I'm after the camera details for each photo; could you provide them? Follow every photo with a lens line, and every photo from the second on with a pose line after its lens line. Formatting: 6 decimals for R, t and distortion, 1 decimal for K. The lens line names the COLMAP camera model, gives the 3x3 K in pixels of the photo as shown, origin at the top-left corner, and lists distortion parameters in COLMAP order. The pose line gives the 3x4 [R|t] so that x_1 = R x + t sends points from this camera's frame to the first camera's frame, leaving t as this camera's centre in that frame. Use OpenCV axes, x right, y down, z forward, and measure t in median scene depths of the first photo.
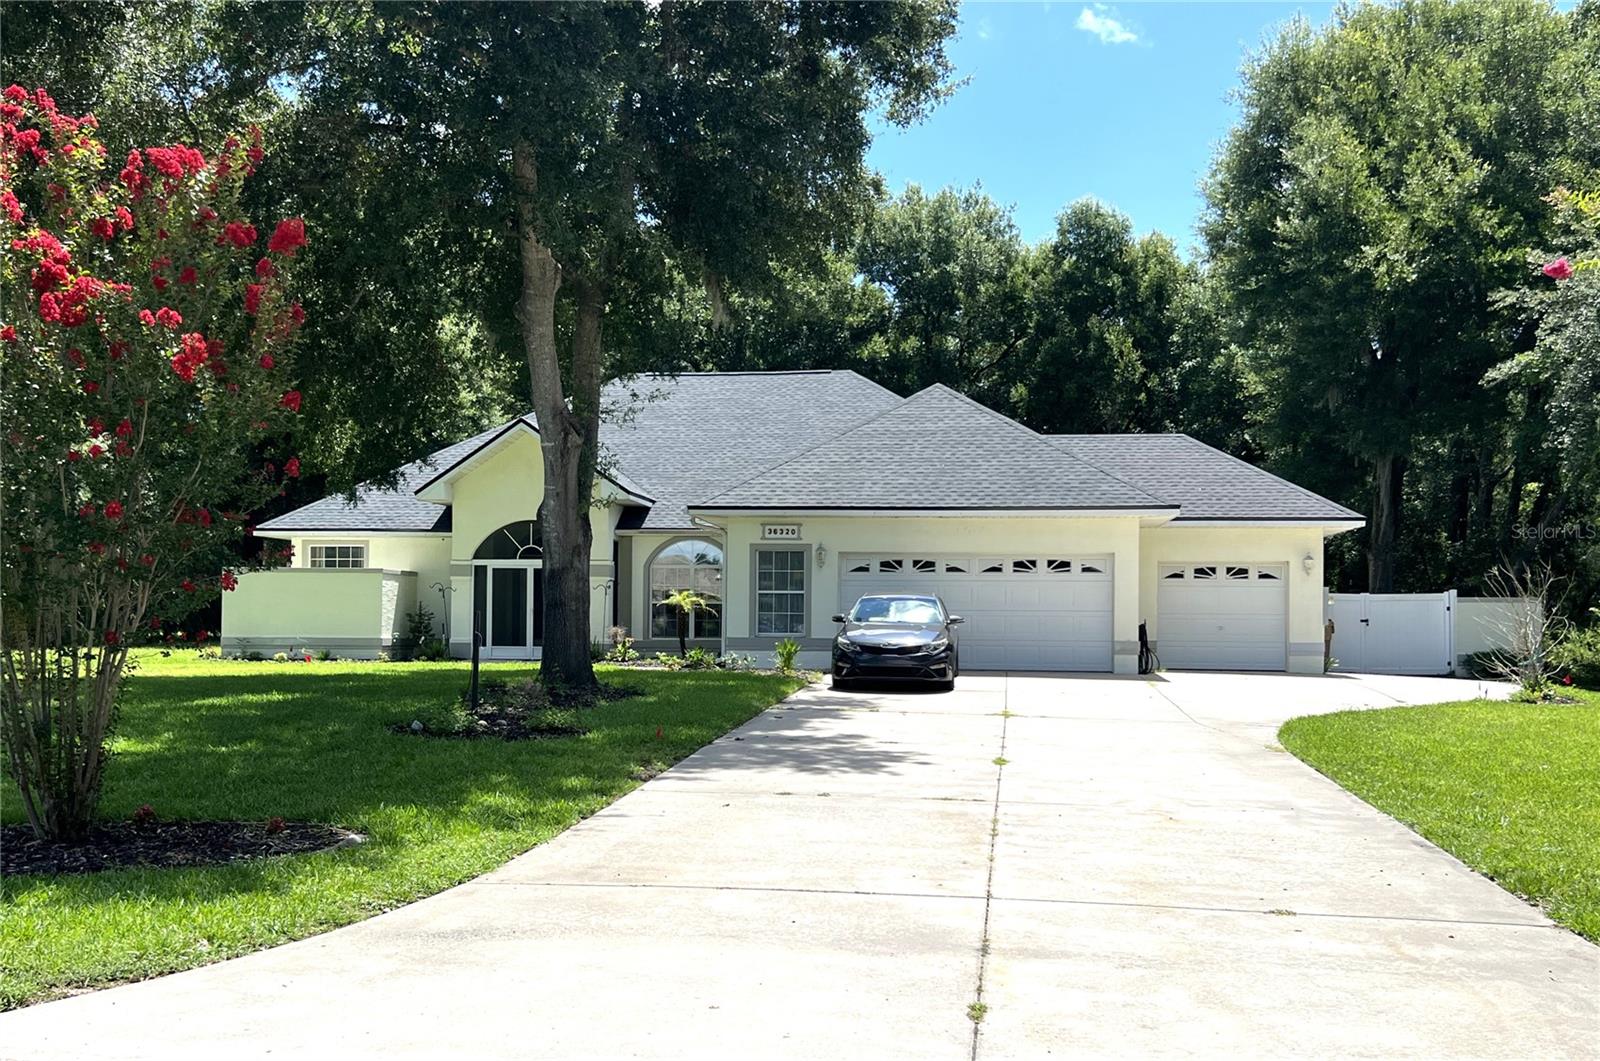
lens RADIAL K [[1606.2, 0, 797.3], [0, 1606.2, 595.5], [0, 0, 1]] dist [0.079089, 0.000000]
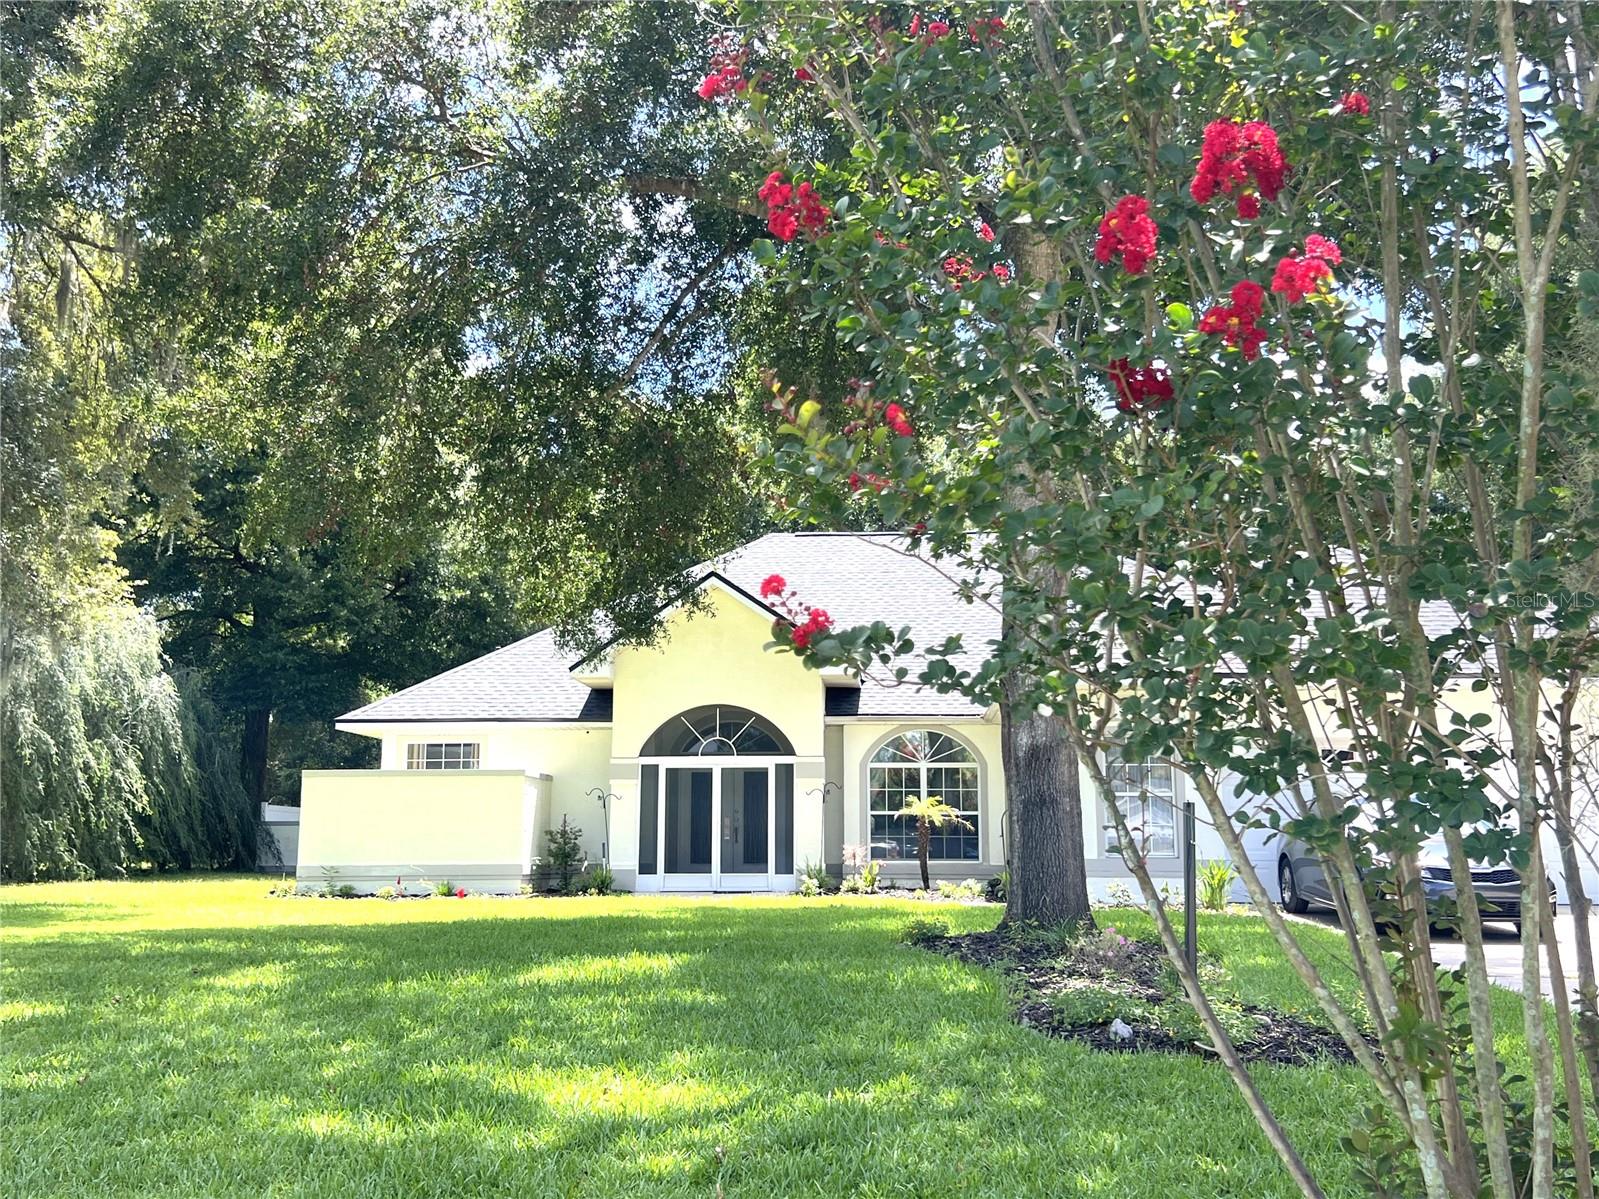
lens RADIAL K [[1592.5, 0, 807.8], [0, 1592.5, 595.3], [0, 0, 1]] dist [0.040652, 0.000000]
pose [[0.995972, 0.003936, 0.089575, -0.191314], [0.008540, 0.990330, -0.138470, 0.006650], [-0.089254, 0.138678, 0.986307, 0.250067]]
